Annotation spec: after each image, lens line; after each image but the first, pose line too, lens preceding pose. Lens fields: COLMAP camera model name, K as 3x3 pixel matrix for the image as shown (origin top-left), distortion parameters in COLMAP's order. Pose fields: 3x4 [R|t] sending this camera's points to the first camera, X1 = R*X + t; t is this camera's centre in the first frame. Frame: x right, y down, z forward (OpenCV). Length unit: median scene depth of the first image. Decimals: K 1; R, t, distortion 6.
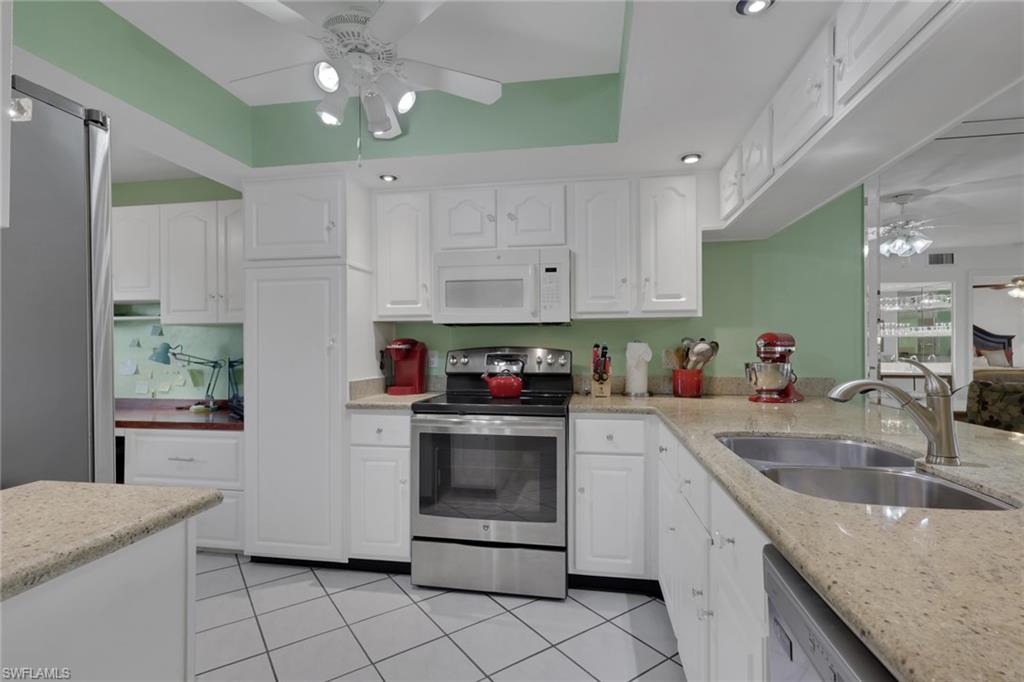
lens RADIAL K [[485.4, 0, 508.6], [0, 485.4, 342.4], [0, 0, 1]] dist [0.013072, -0.000242]
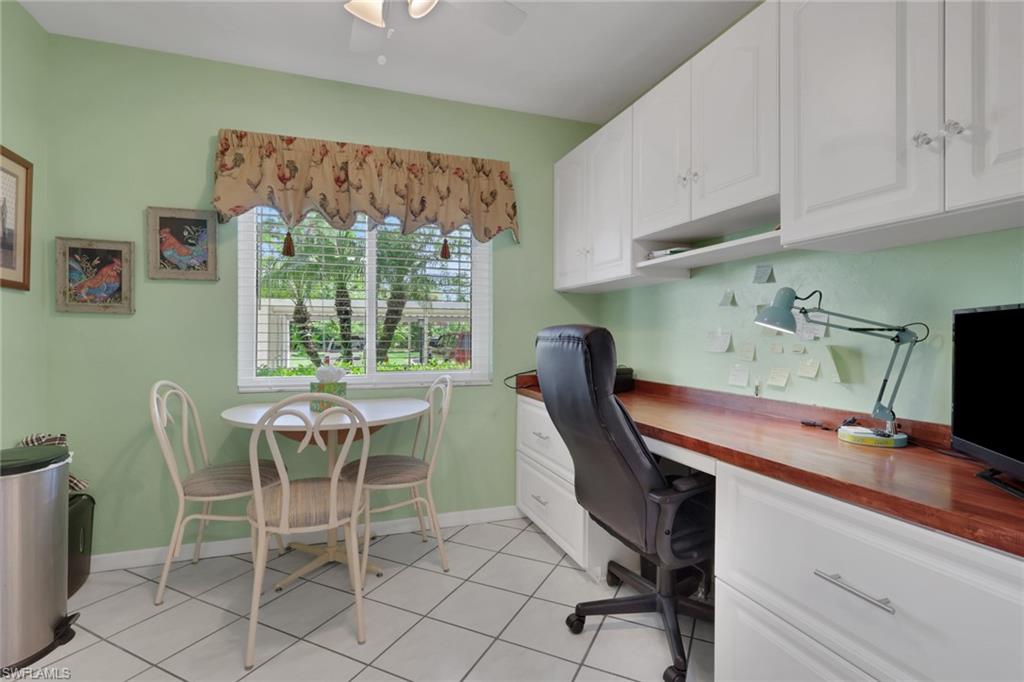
lens RADIAL K [[485.4, 0, 508.6], [0, 485.4, 342.4], [0, 0, 1]] dist [0.013072, -0.000242]
pose [[0.493650, 0.015475, -0.869523, -0.462109], [0.004207, 0.999787, 0.020182, 0.048454], [0.869651, -0.013621, 0.493480, 0.577774]]
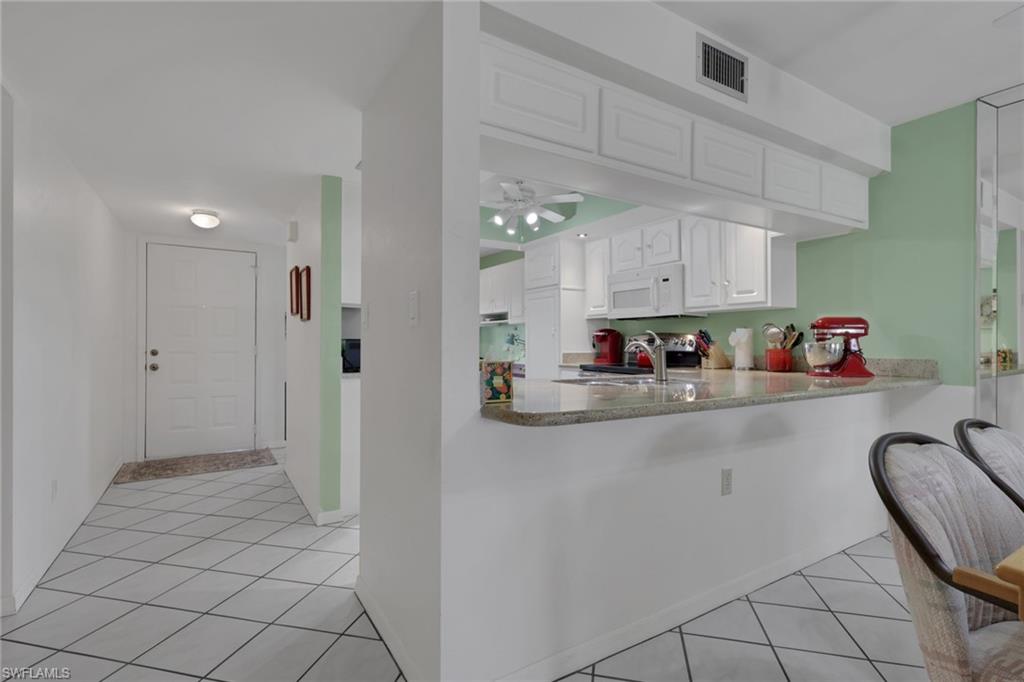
lens RADIAL K [[485.4, 0, 508.6], [0, 485.4, 342.4], [0, 0, 1]] dist [0.013072, -0.000242]
pose [[0.662775, 0.001248, -0.748818, 0.791113], [0.004115, 0.999977, 0.005309, 0.027432], [0.748808, -0.006600, 0.662754, -0.305190]]
